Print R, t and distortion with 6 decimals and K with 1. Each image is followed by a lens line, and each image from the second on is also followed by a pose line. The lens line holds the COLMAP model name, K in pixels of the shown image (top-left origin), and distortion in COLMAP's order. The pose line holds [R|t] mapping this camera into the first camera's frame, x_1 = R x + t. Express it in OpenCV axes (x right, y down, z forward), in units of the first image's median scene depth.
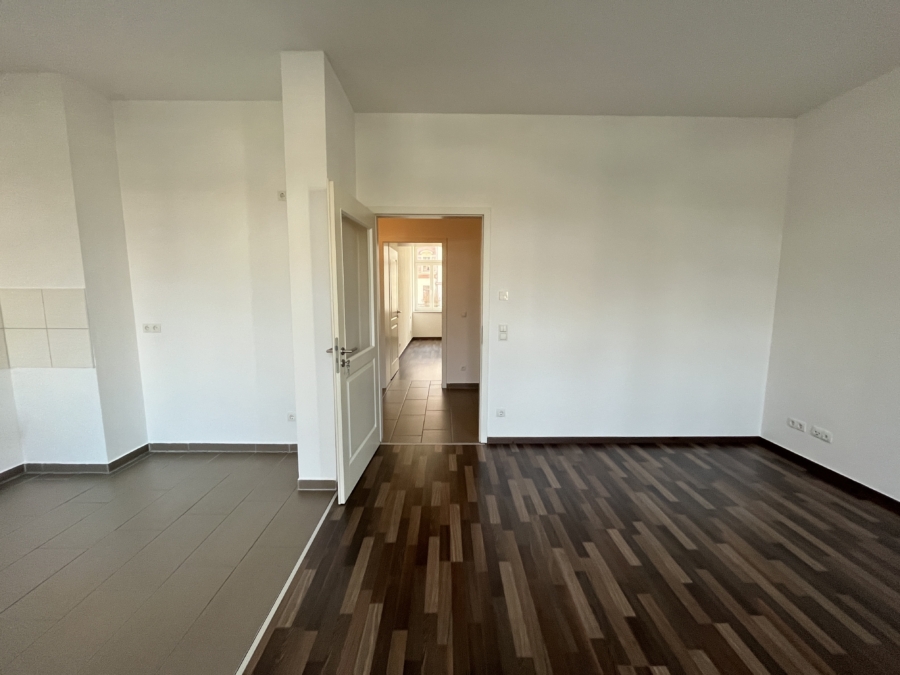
lens RADIAL K [[361.5, 0, 449.6], [0, 361.5, 335.7], [0, 0, 1]] dist [0.000305, 0.000018]
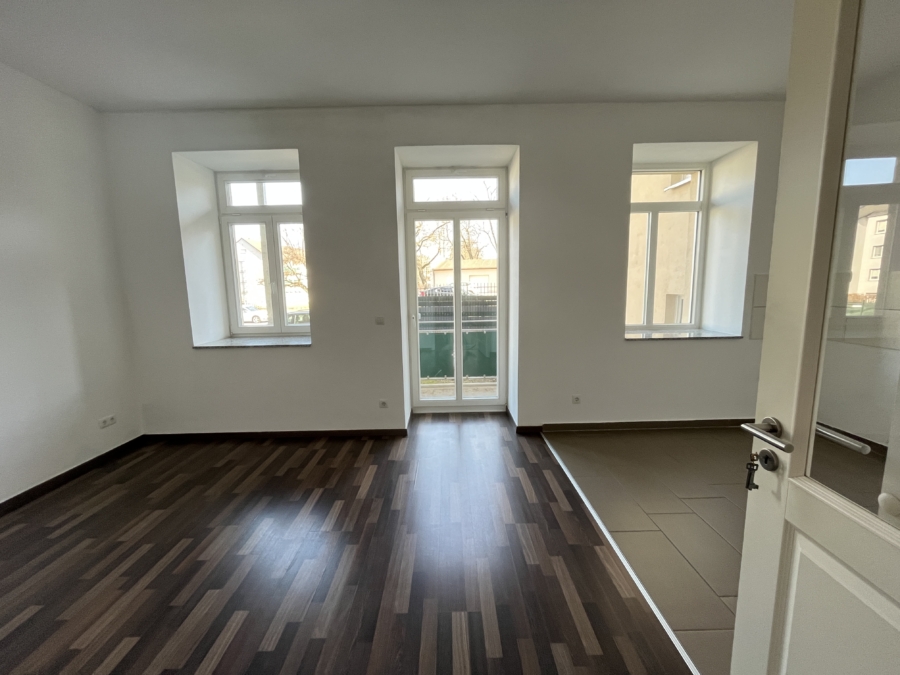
lens RADIAL K [[361.5, 0, 449.6], [0, 361.5, 335.7], [0, 0, 1]] dist [0.000305, 0.000018]
pose [[-0.999847, 0.016836, 0.004652, 0.025982], [0.017465, 0.966900, 0.254557, -0.164066], [-0.000212, 0.254600, -0.967047, 1.524506]]
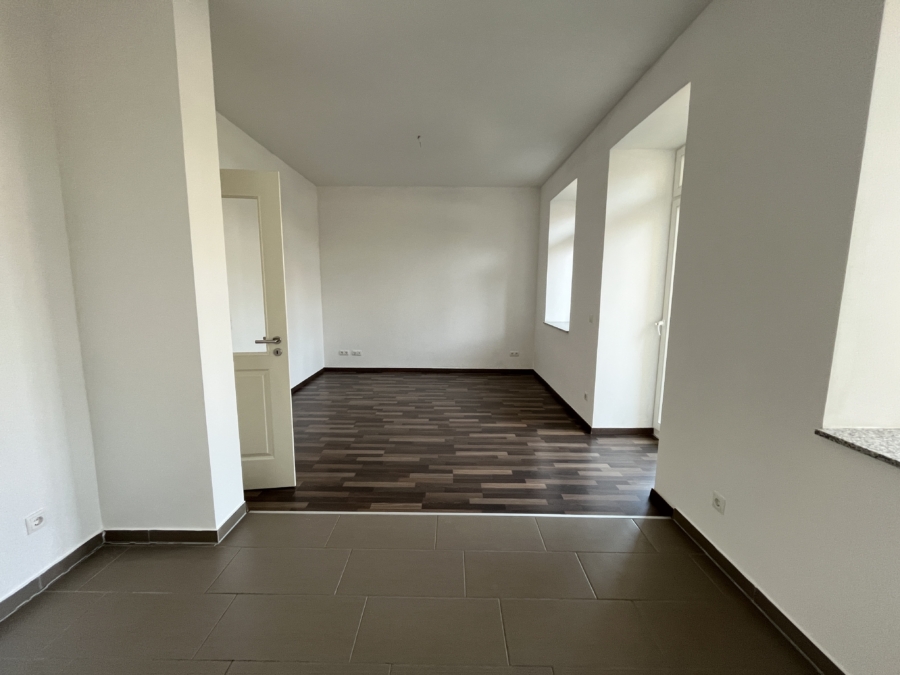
lens RADIAL K [[361.5, 0, 449.6], [0, 361.5, 335.7], [0, 0, 1]] dist [0.000305, 0.000018]
pose [[0.011631, -0.134449, 0.990852, -1.382908], [0.115147, 0.984507, 0.132237, -0.047758], [-0.993280, 0.112556, 0.026932, 0.580443]]
